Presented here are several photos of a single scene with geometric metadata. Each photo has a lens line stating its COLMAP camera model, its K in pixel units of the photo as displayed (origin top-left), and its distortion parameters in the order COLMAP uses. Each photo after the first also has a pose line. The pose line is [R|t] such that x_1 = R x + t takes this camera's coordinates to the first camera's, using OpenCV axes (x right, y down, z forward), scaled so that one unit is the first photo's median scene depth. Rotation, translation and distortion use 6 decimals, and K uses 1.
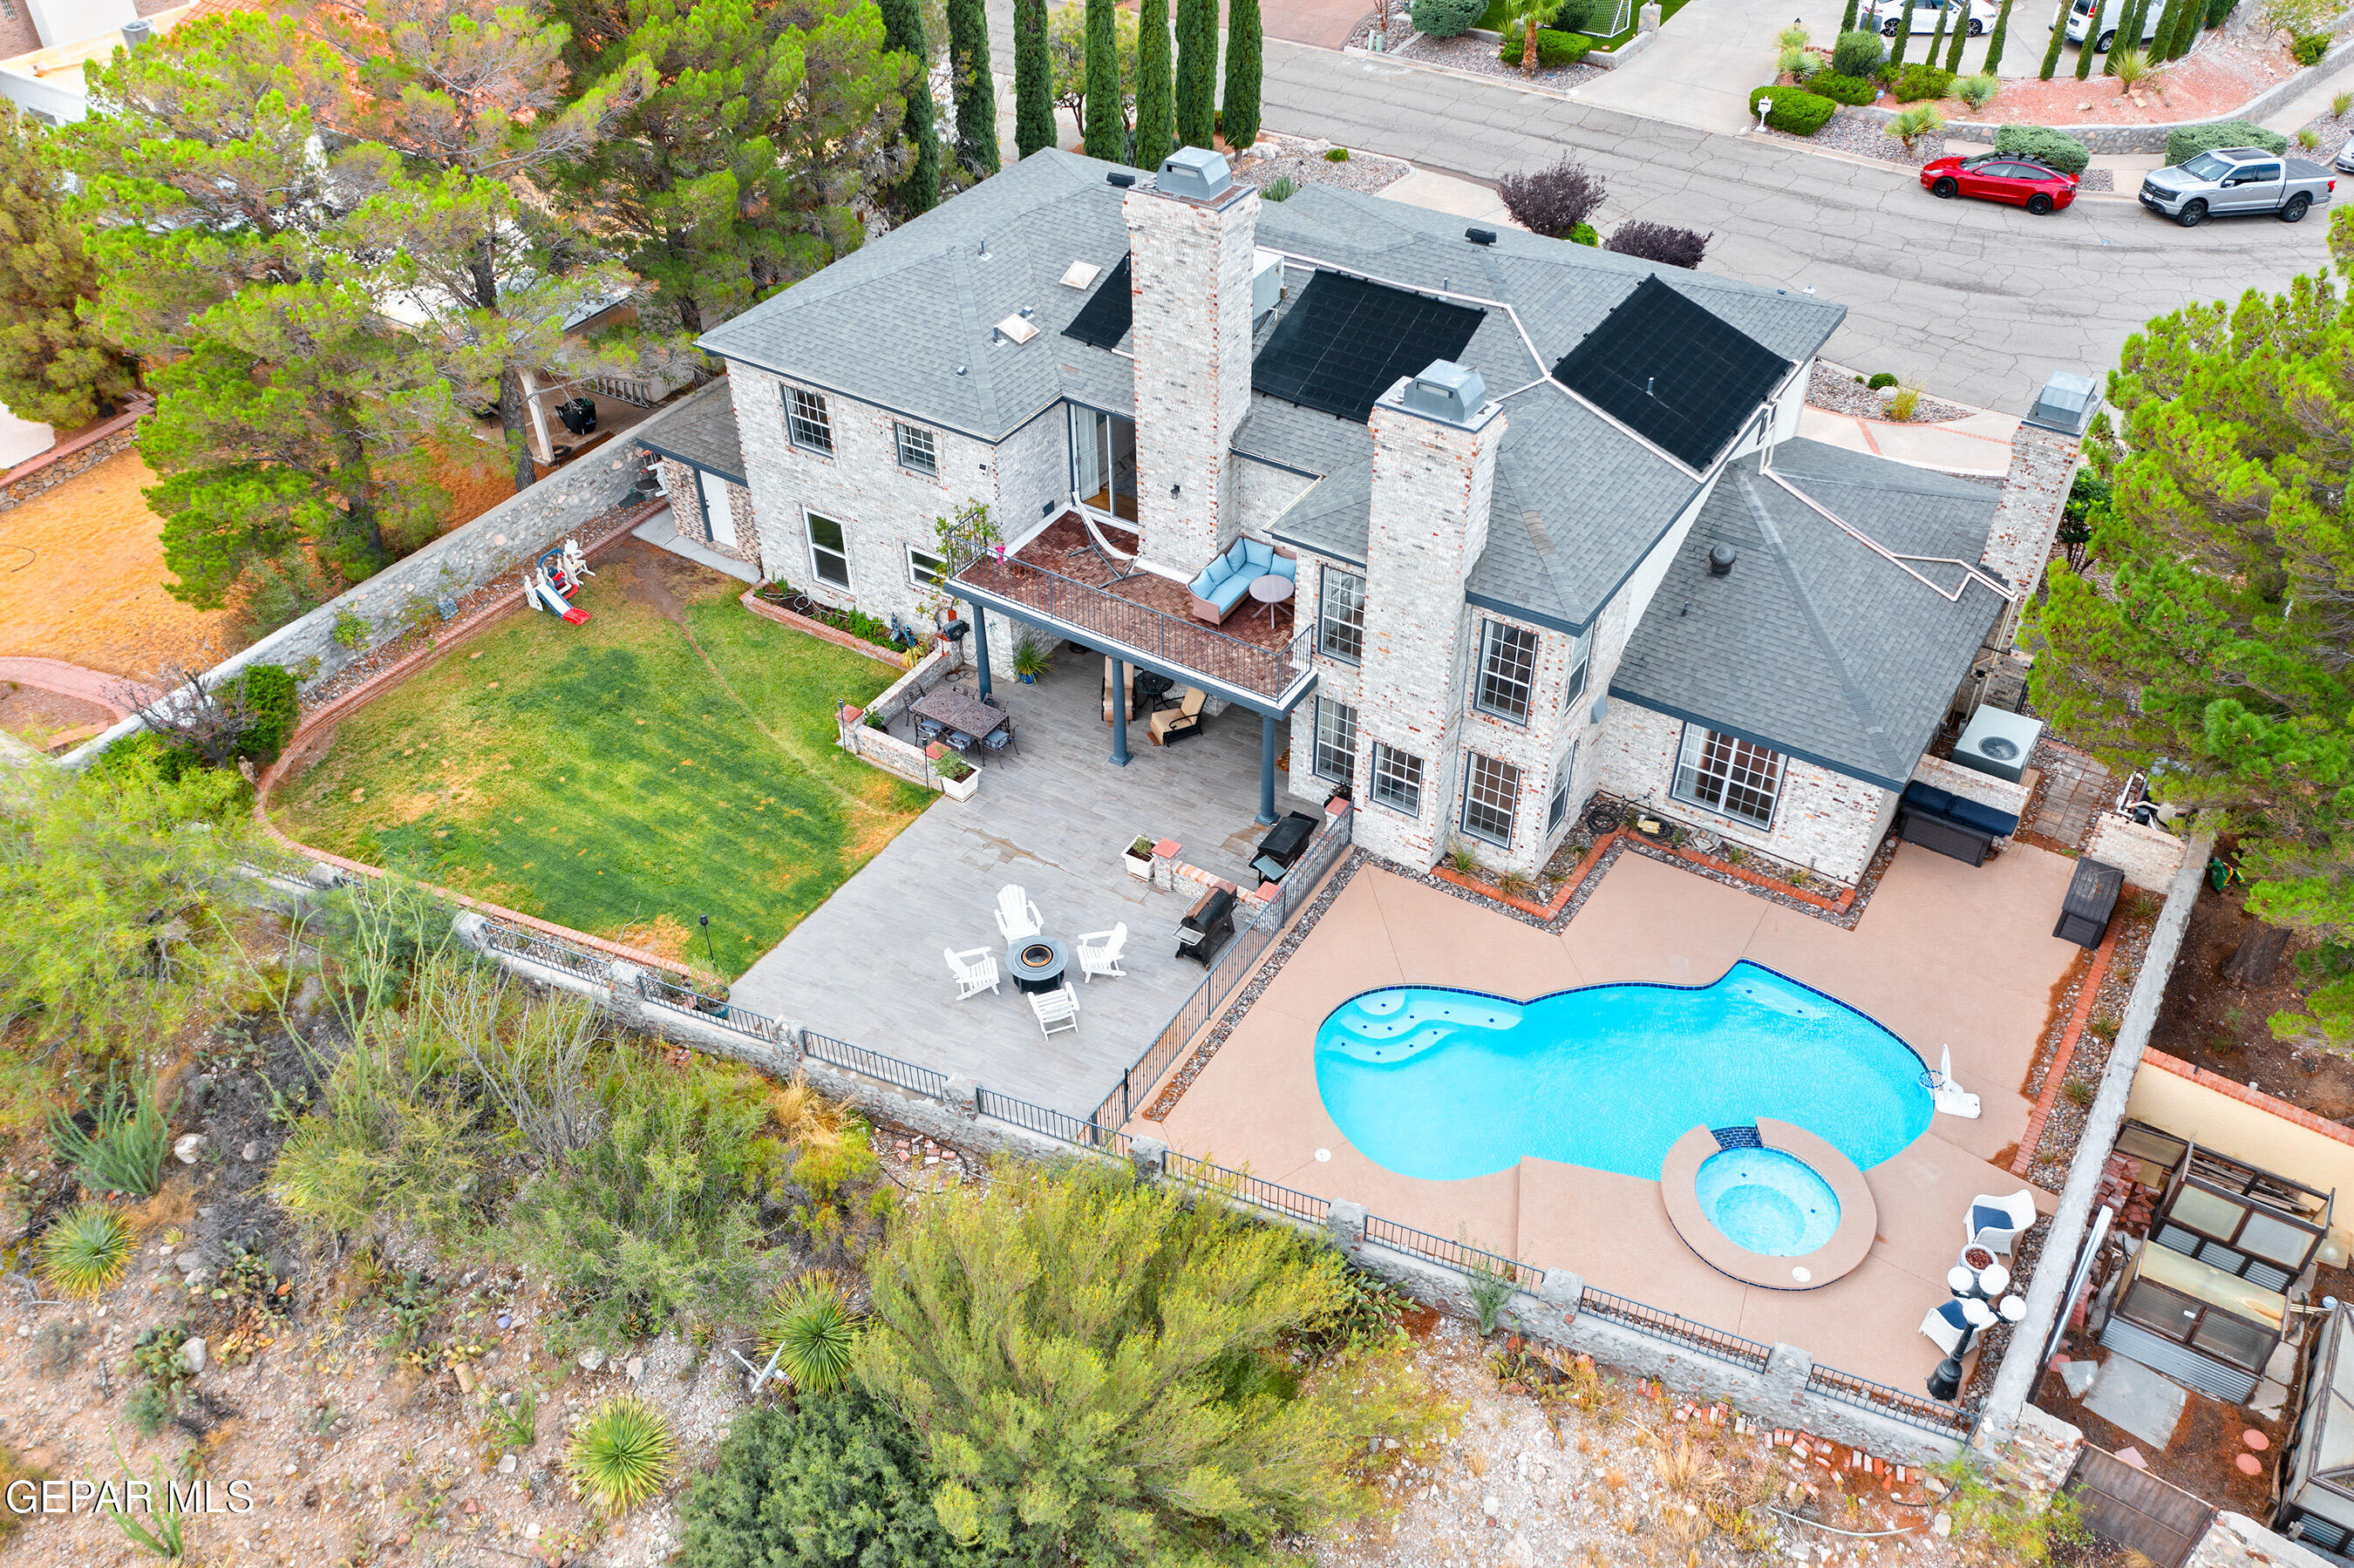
lens RADIAL K [[1869.0, 0, 1172.3], [0, 1869.0, 769.6], [0, 0, 1]] dist [-0.001399, 0.005253]
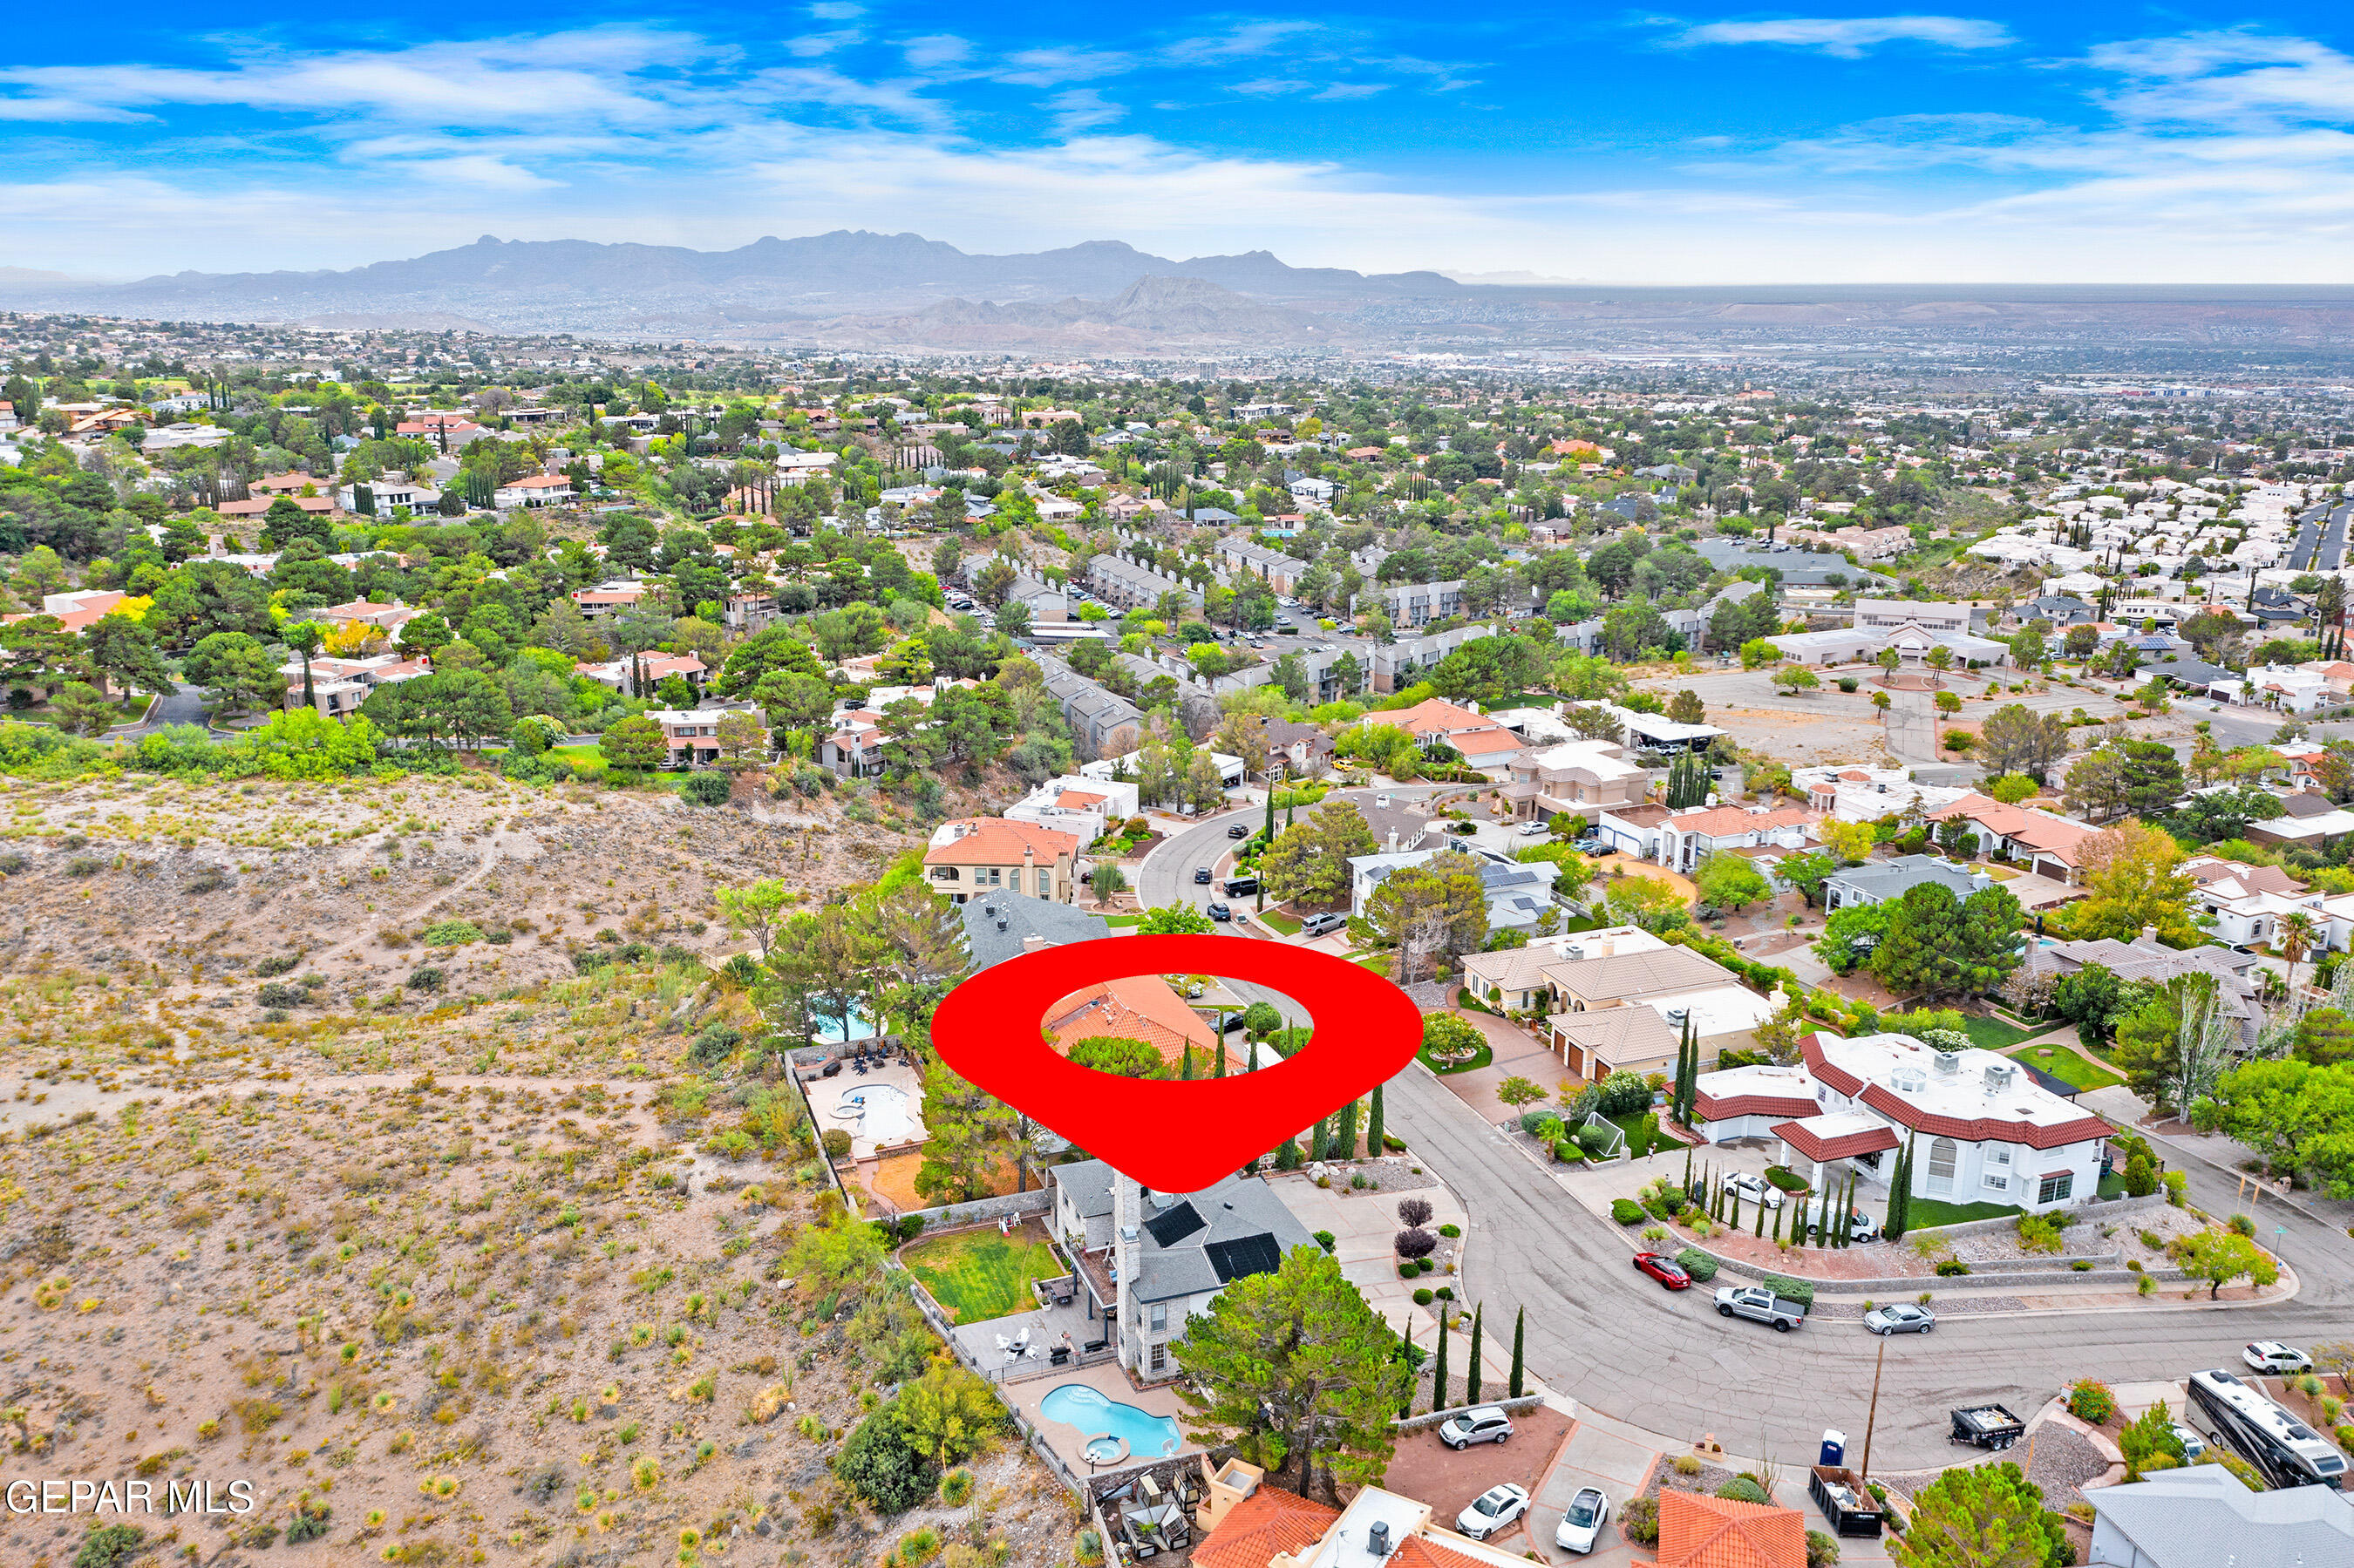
lens RADIAL K [[1869.0, 0, 1172.3], [0, 1869.0, 769.6], [0, 0, 1]] dist [-0.001399, 0.005253]
pose [[0.804023, 0.172585, -0.569001, 1.988778], [-0.387231, 0.878179, -0.280811, 0.014906], [0.451221, 0.446113, 0.772906, -2.157941]]
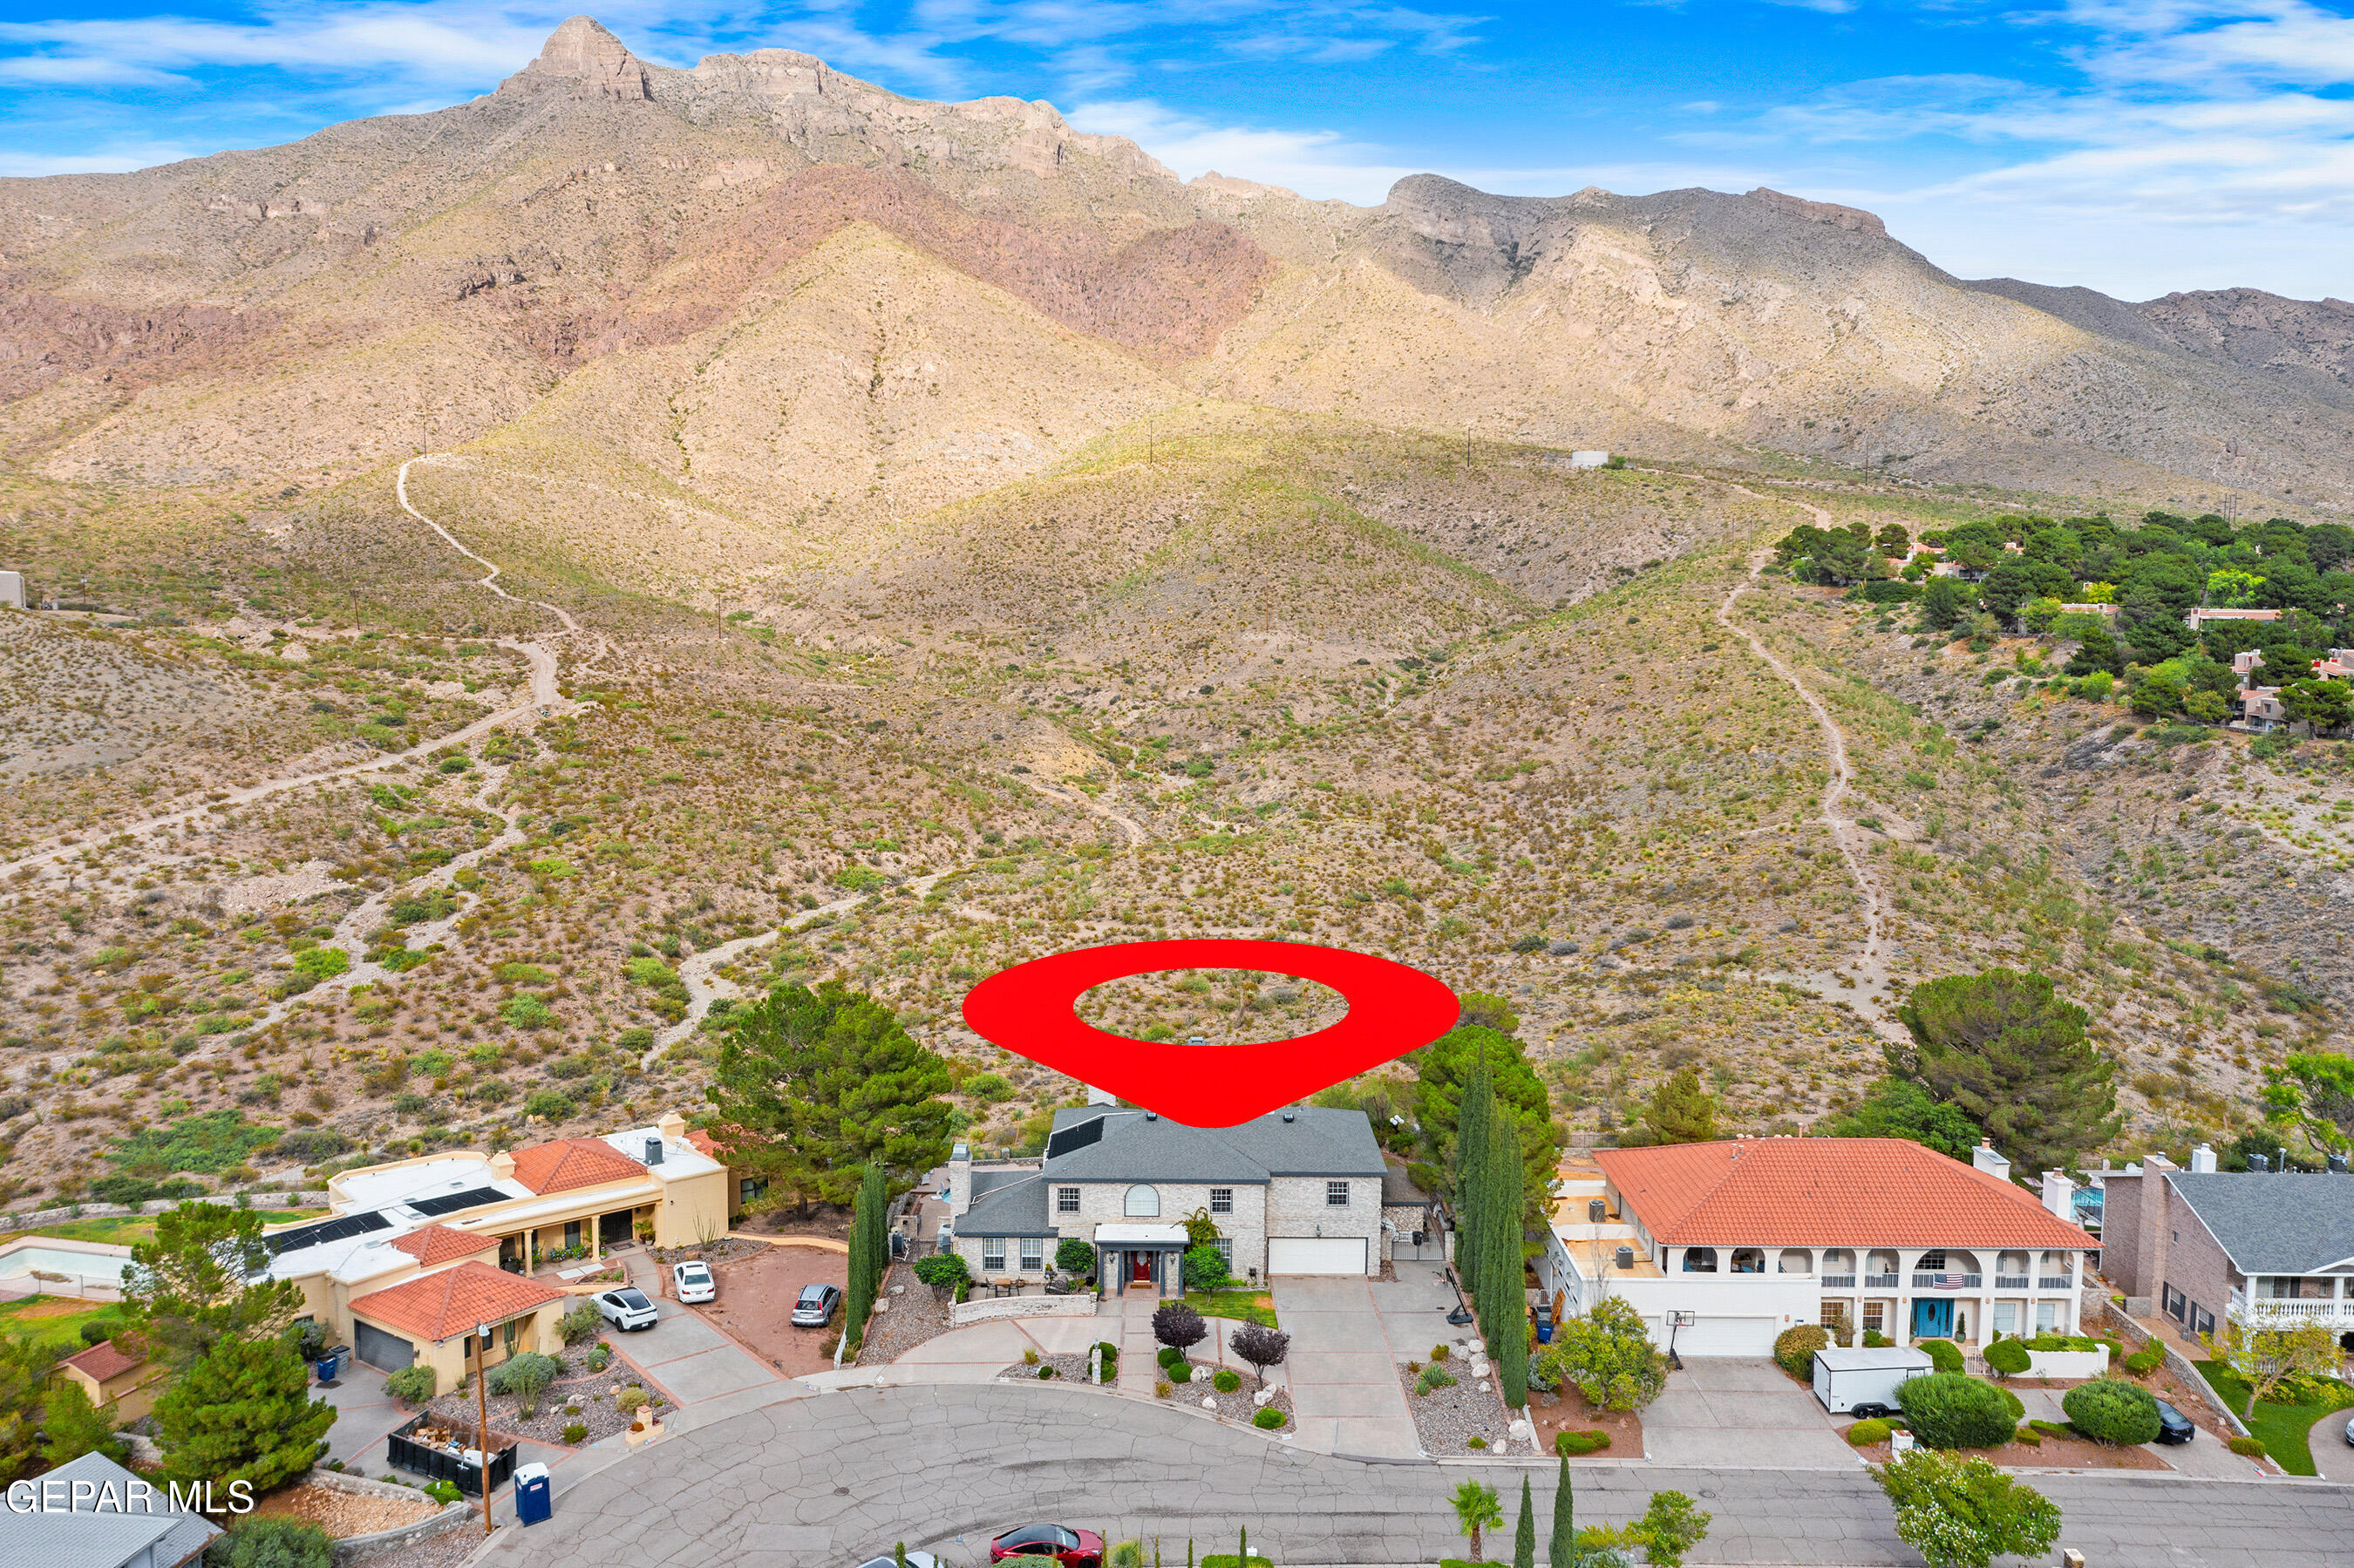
lens RADIAL K [[1869.0, 0, 1172.3], [0, 1869.0, 769.6], [0, 0, 1]] dist [-0.001399, 0.005253]
pose [[-0.837181, 0.061199, -0.543492, 1.809004], [-0.343520, 0.714415, 0.609595, -2.630930], [0.425585, 0.697041, -0.577071, 2.463848]]
